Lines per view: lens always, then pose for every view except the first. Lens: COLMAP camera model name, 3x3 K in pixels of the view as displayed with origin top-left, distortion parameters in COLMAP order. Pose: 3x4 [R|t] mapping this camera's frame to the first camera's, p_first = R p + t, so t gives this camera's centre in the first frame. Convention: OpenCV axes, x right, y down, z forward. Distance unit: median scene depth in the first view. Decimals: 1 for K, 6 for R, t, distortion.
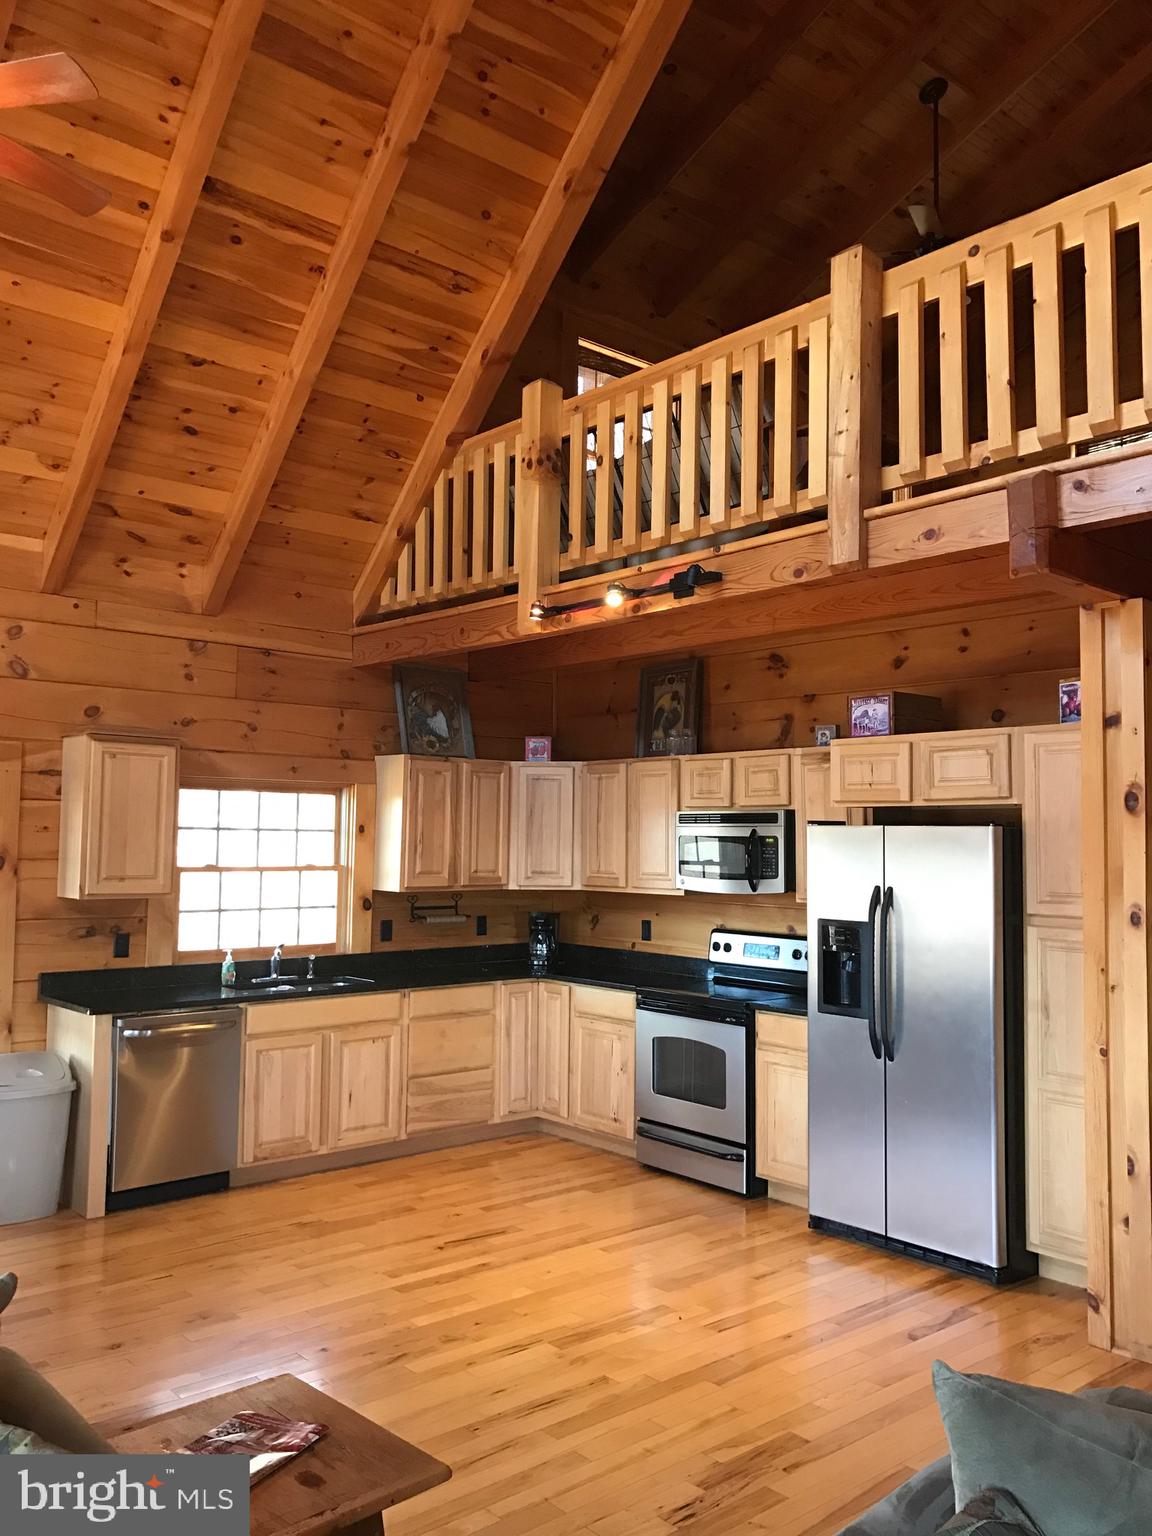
lens RADIAL K [[1265.7, 0, 571.7], [0, 1265.7, 769.2], [0, 0, 1]] dist [0.031267, -0.030997]
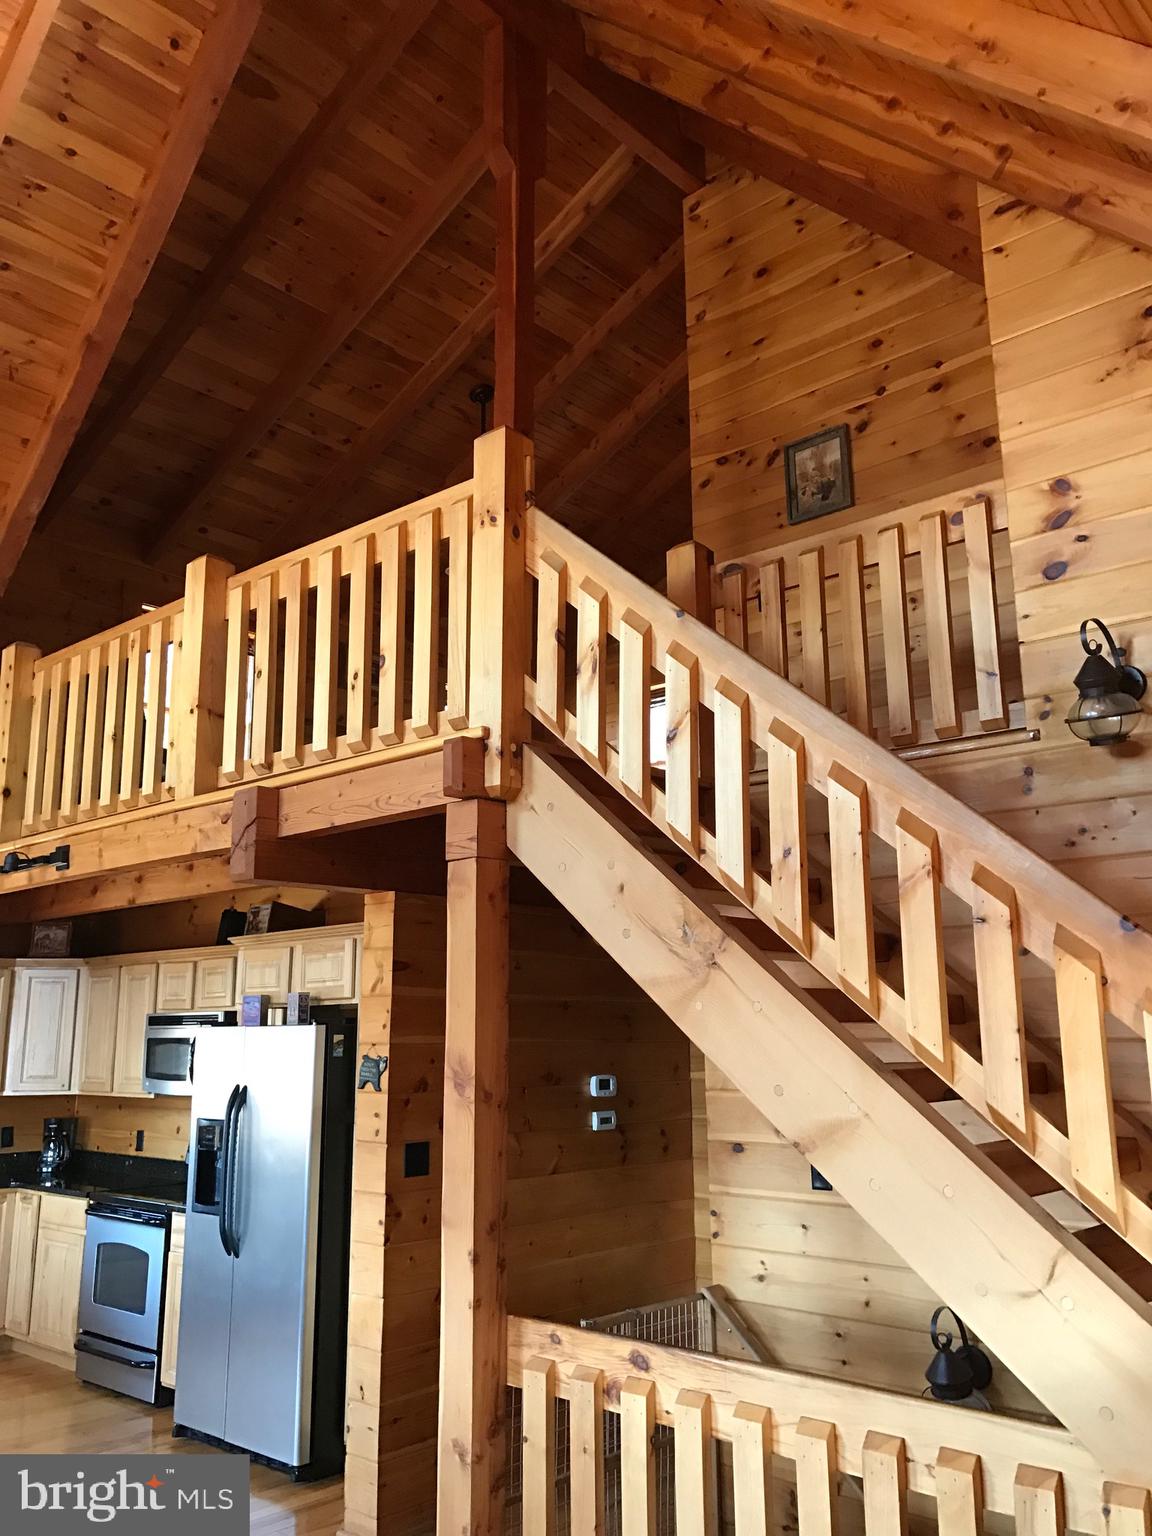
lens RADIAL K [[1265.7, 0, 581.2], [0, 1265.7, 749.7], [0, 0, 1]] dist [0.031267, -0.030997]
pose [[0.993183, 0.006315, 0.116397, 0.355783], [0.012698, 0.986728, -0.161882, -0.007161], [-0.115874, 0.162256, 0.979922, -0.102485]]
